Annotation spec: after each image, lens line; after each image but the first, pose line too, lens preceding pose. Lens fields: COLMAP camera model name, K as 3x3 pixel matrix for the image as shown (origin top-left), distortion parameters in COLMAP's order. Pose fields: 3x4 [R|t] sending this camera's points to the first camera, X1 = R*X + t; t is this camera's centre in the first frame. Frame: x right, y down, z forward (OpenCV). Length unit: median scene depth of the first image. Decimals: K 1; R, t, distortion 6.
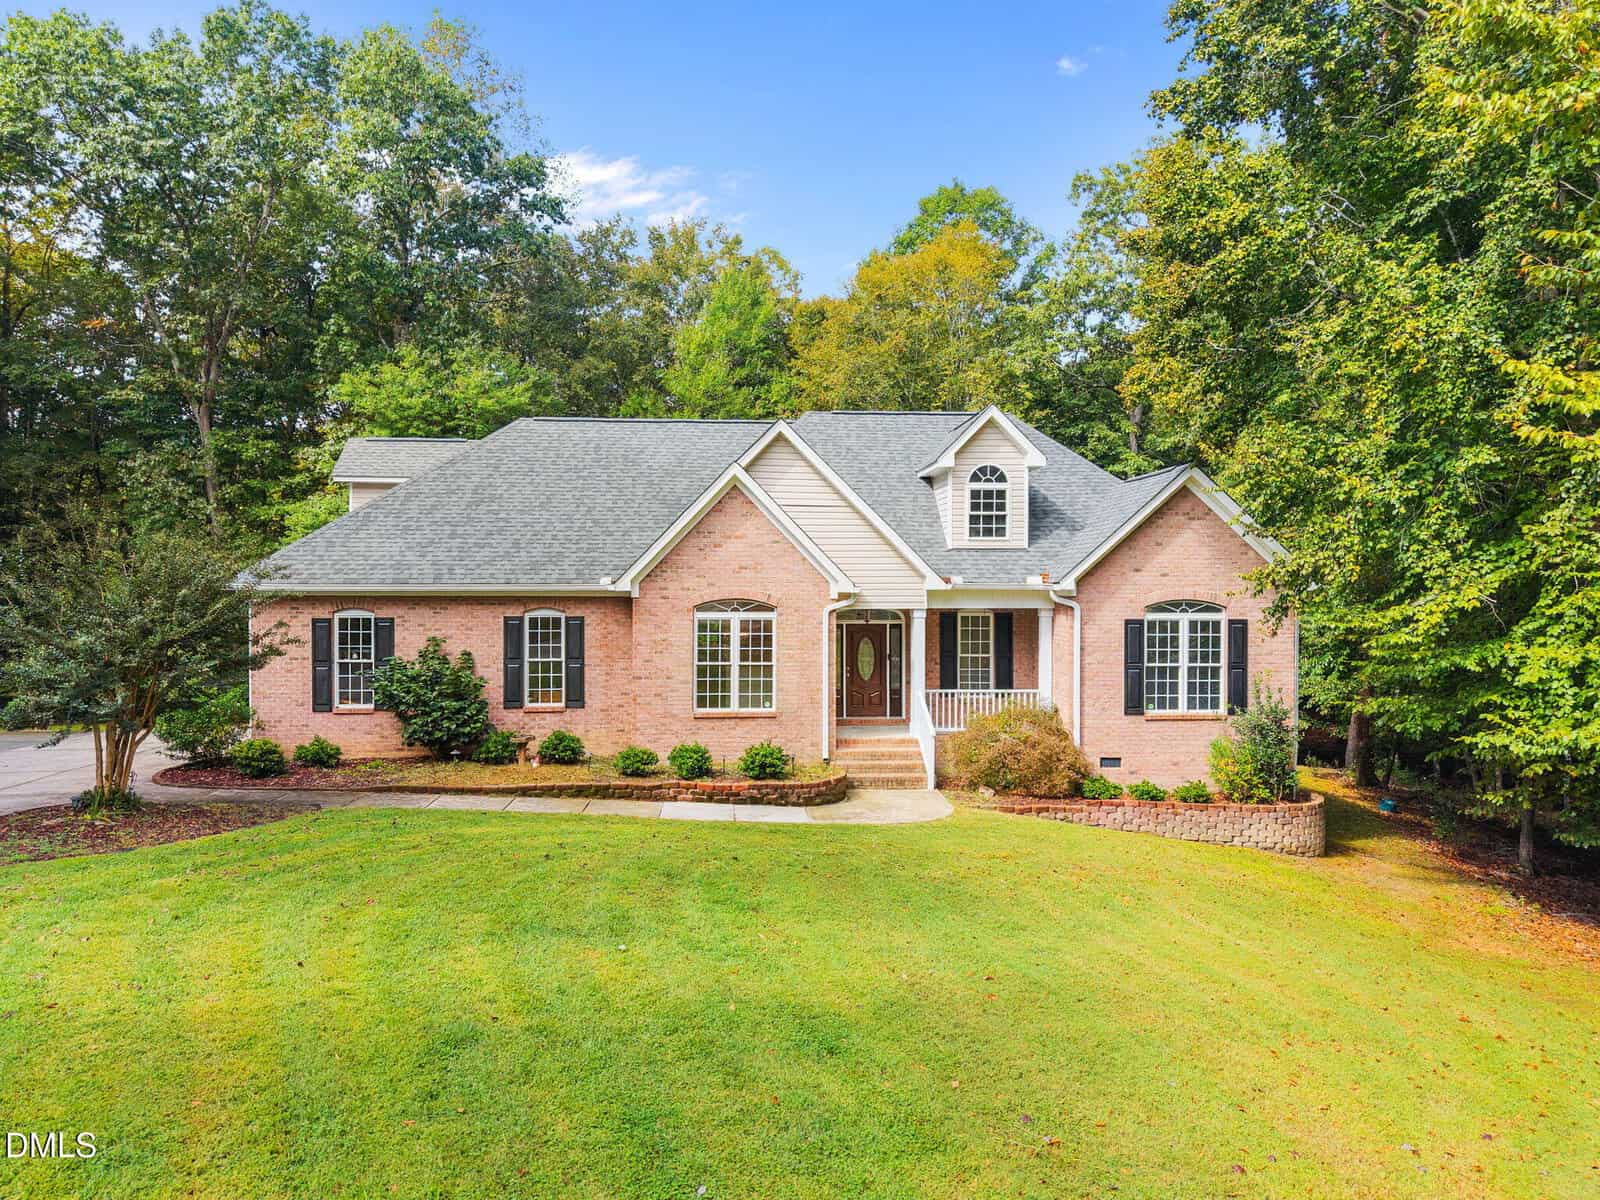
lens RADIAL K [[1077.2, 0, 793.0], [0, 1077.2, 597.2], [0, 0, 1]] dist [0.037581, -0.023658]
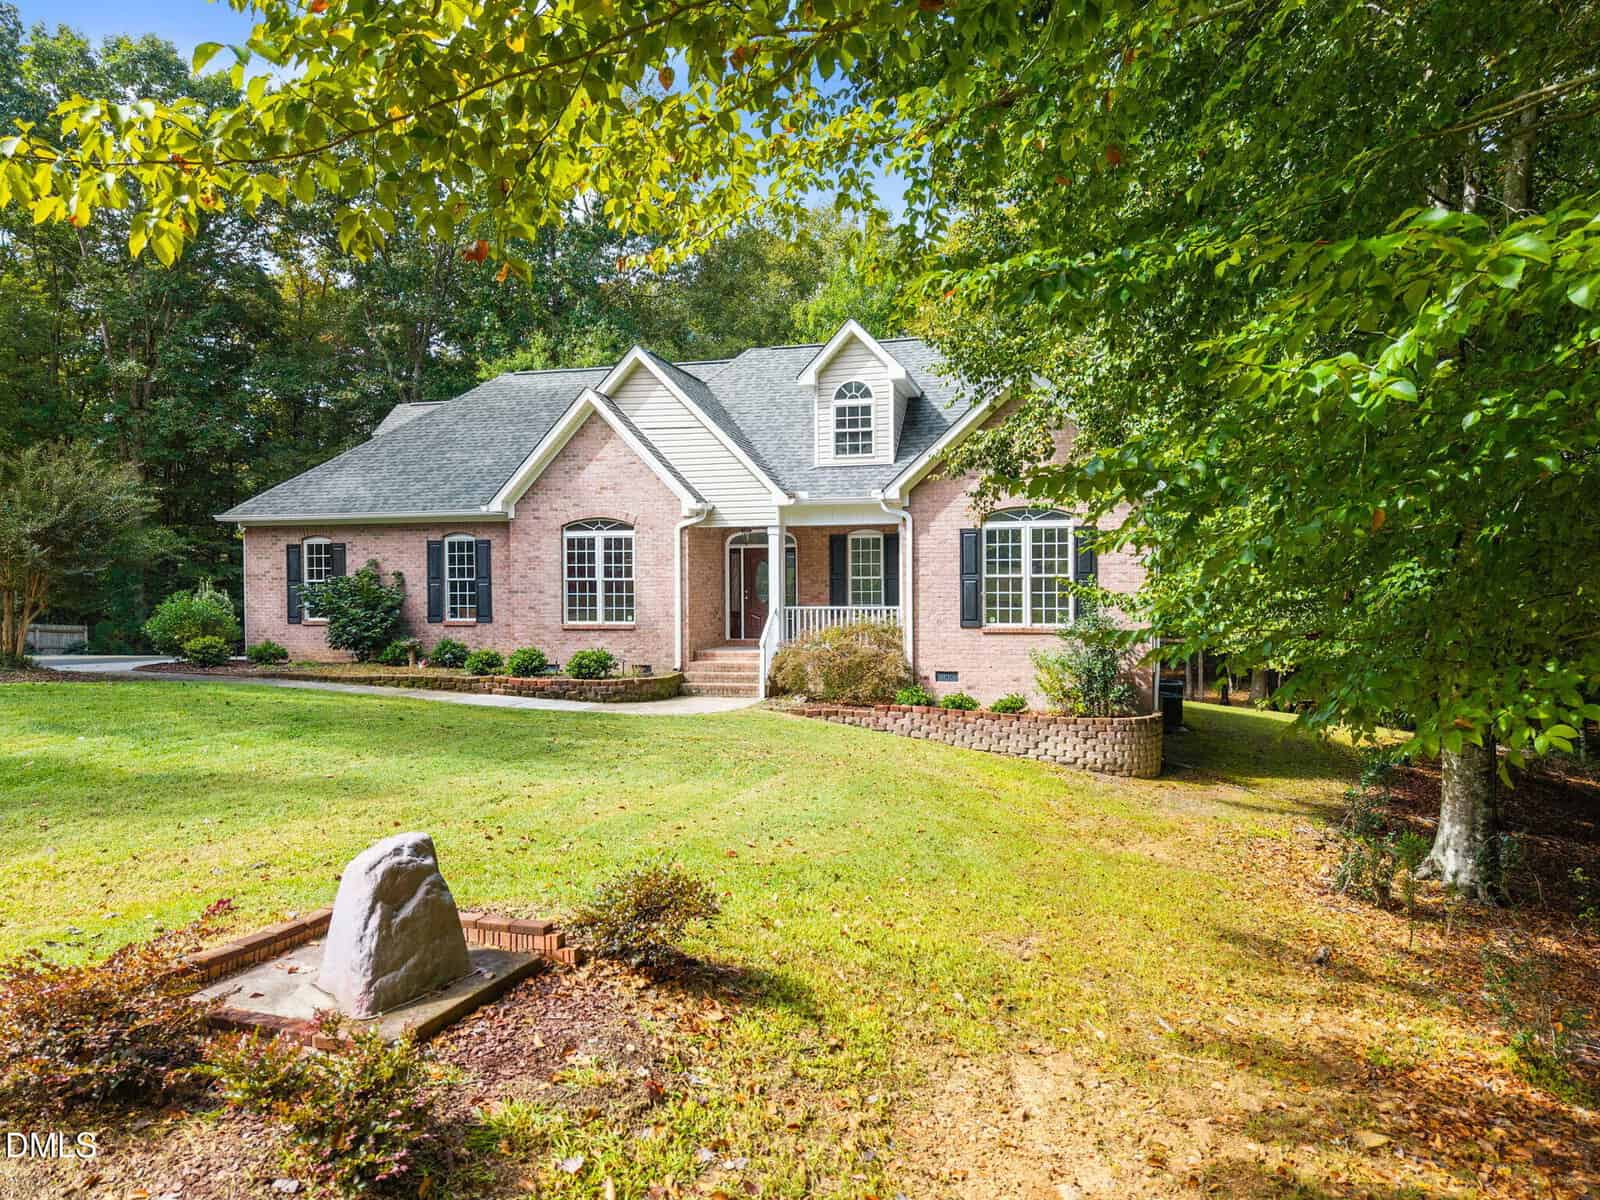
lens RADIAL K [[1077.2, 0, 809.3], [0, 1077.2, 598.7], [0, 0, 1]] dist [0.037581, -0.023658]
pose [[0.955272, -0.003438, -0.295709, 0.455181], [0.002699, 0.999992, -0.002909, 0.084021], [0.295716, 0.001981, 0.955274, 0.041161]]
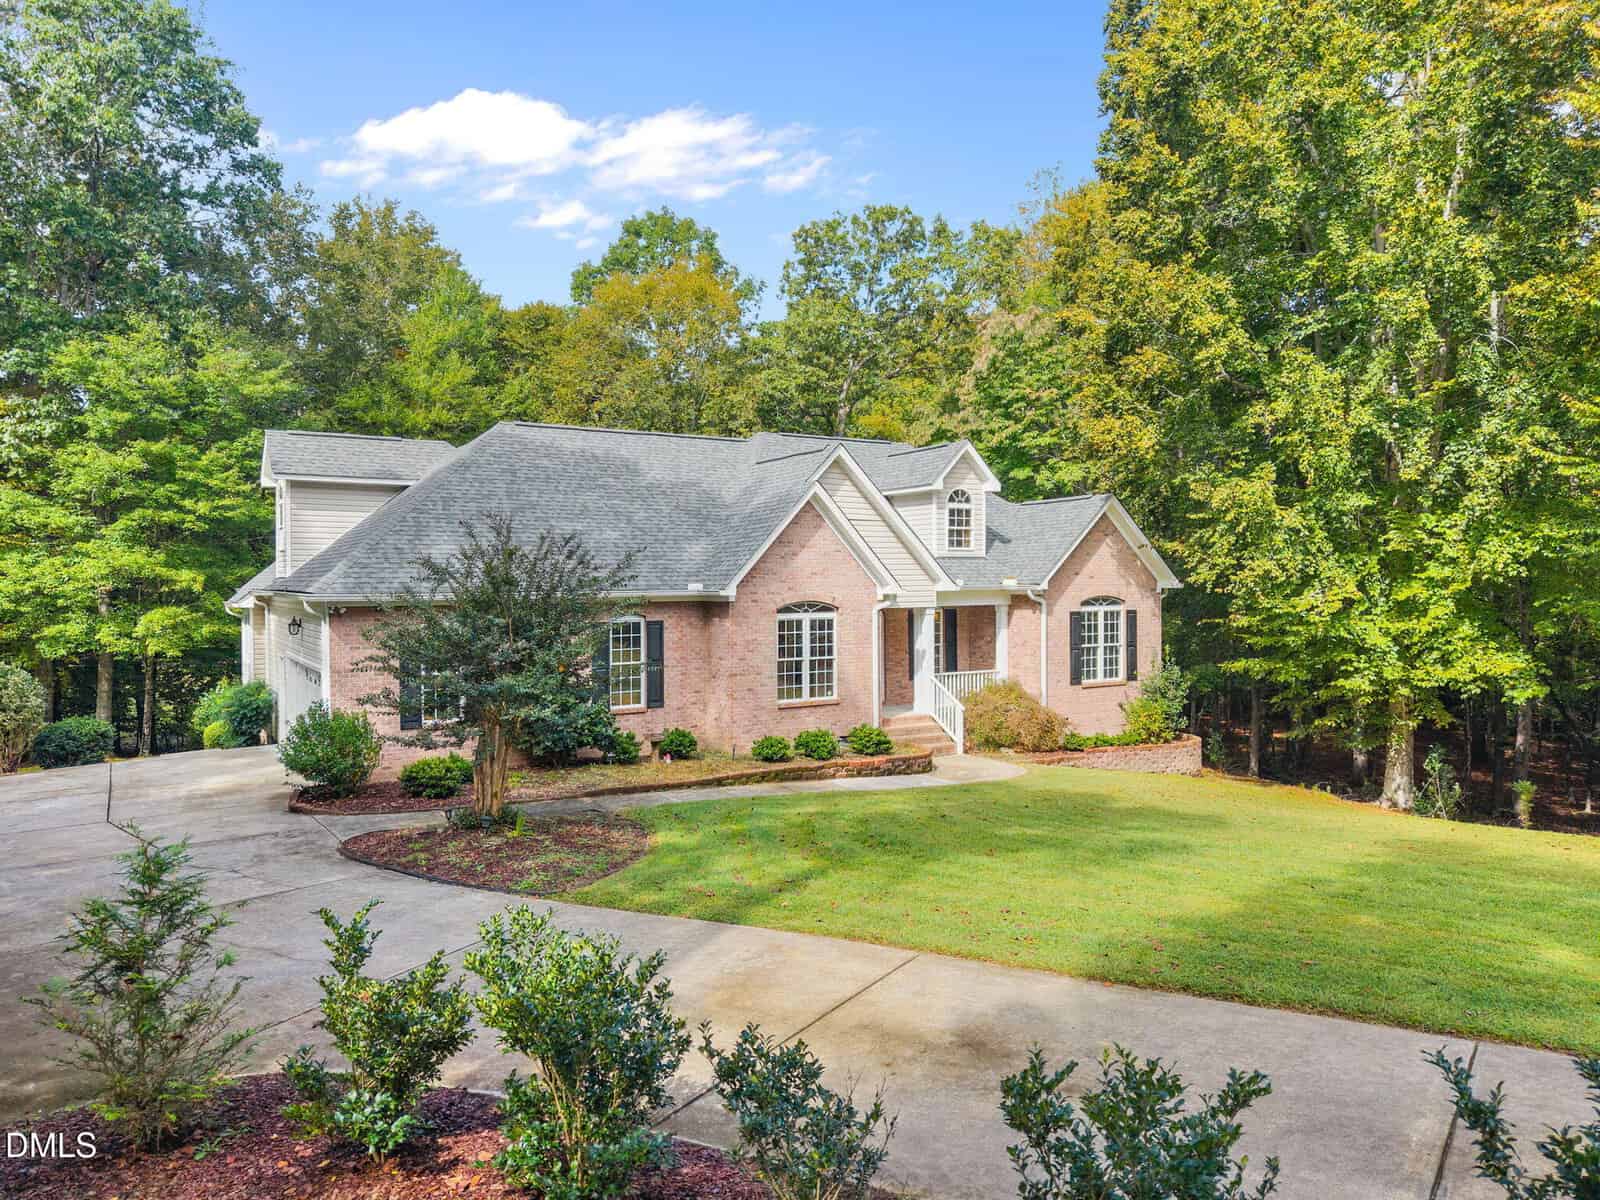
lens RADIAL K [[1077.2, 0, 793.3], [0, 1077.2, 592.8], [0, 0, 1]] dist [0.037581, -0.023658]
pose [[0.879718, -0.013419, 0.475307, -0.595262], [0.017110, 0.999848, -0.003439, -0.003332], [-0.475188, 0.011158, 0.879813, 0.013056]]
